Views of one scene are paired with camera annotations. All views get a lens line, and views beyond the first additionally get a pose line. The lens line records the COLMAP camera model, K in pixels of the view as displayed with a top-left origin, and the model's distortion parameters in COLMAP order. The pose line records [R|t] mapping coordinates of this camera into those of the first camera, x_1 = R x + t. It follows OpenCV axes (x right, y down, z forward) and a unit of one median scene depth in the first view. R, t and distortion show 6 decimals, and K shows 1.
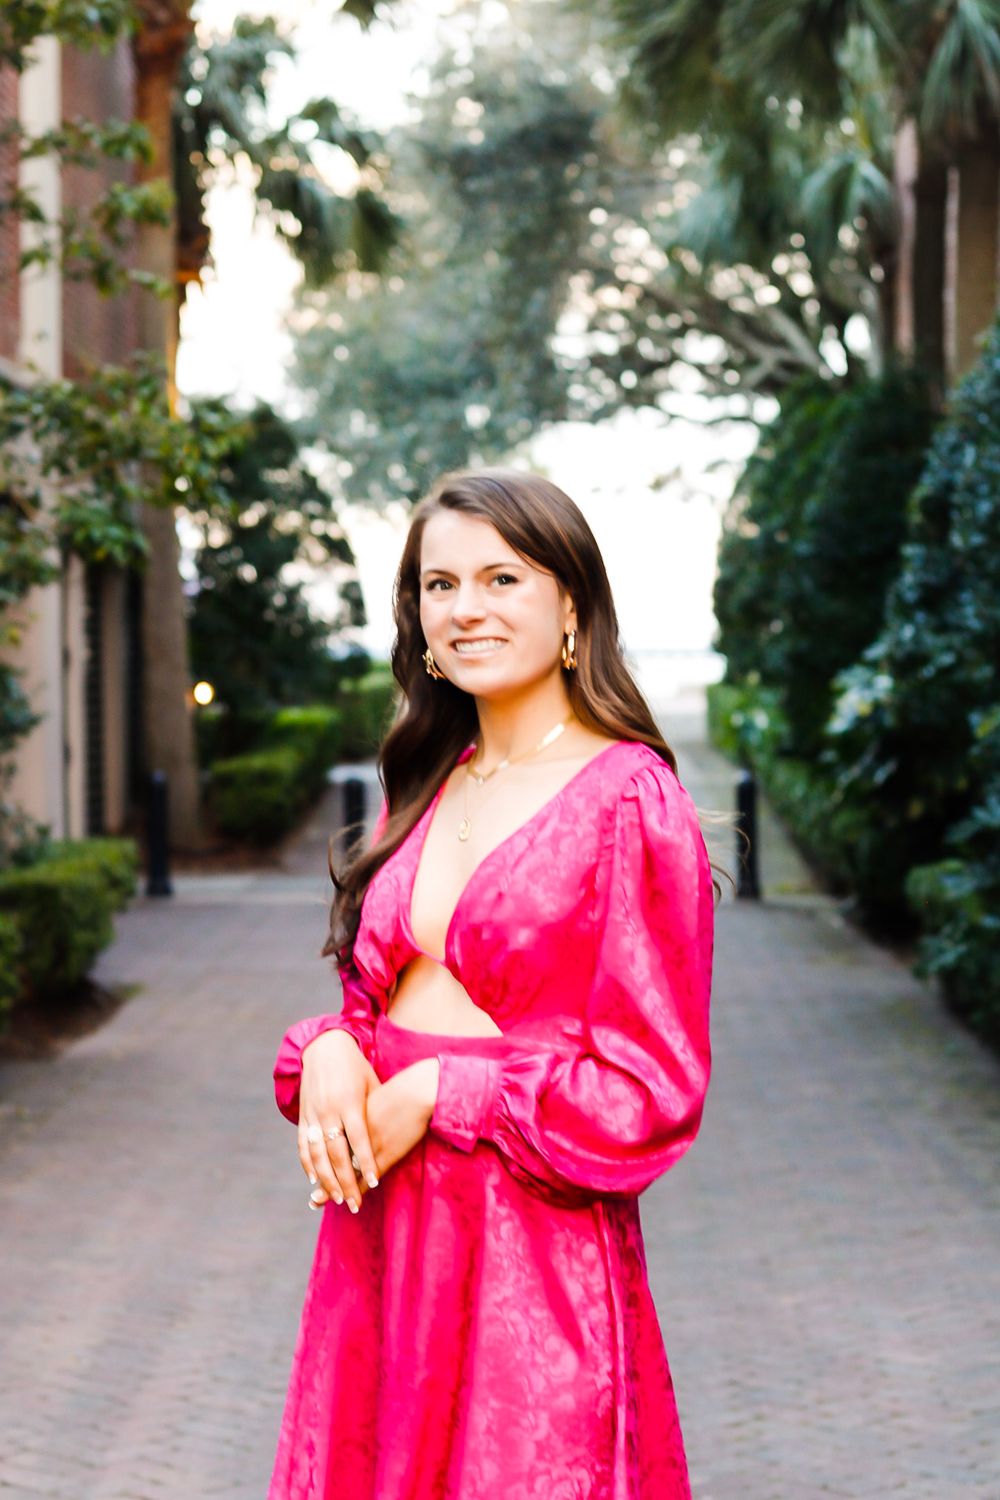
lens RADIAL K [[3550.9, 0, 498.9], [0, 3550.9, 756.9], [0, 0, 1]] dist [-0.006605, 0.000000]
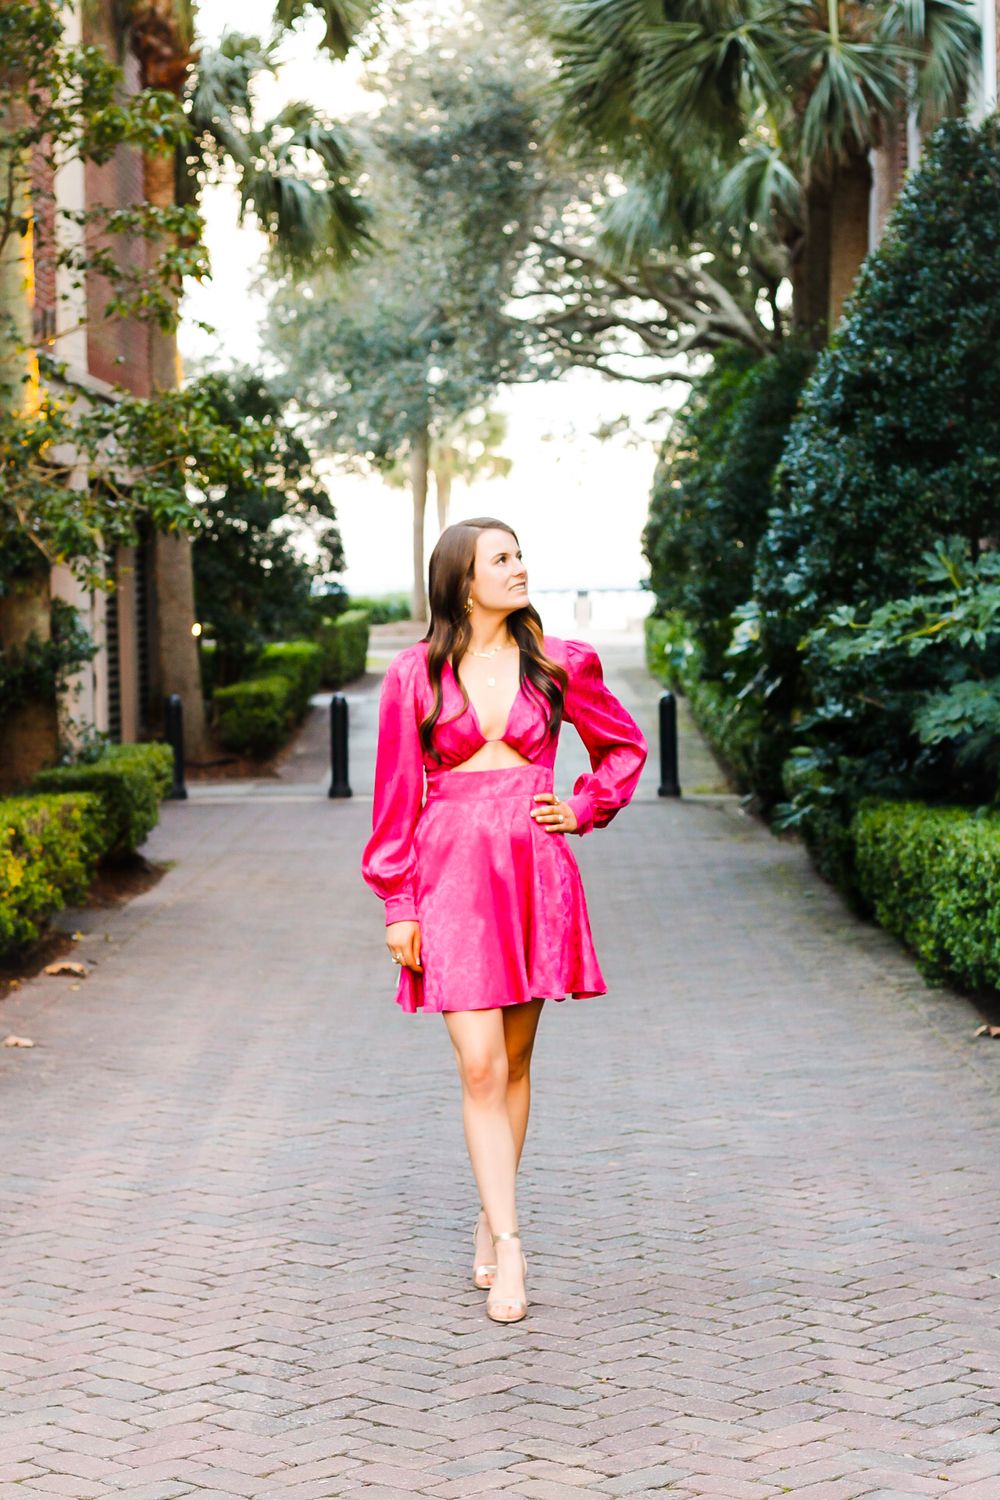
lens RADIAL K [[3550.9, 0, 504.8], [0, 3550.9, 742.4], [0, 0, 1]] dist [-0.006605, 0.000000]
pose [[0.999878, -0.008933, 0.012831, -0.000325], [0.008756, 0.999867, 0.013764, 0.004239], [-0.012952, -0.013650, 0.999823, -0.169415]]
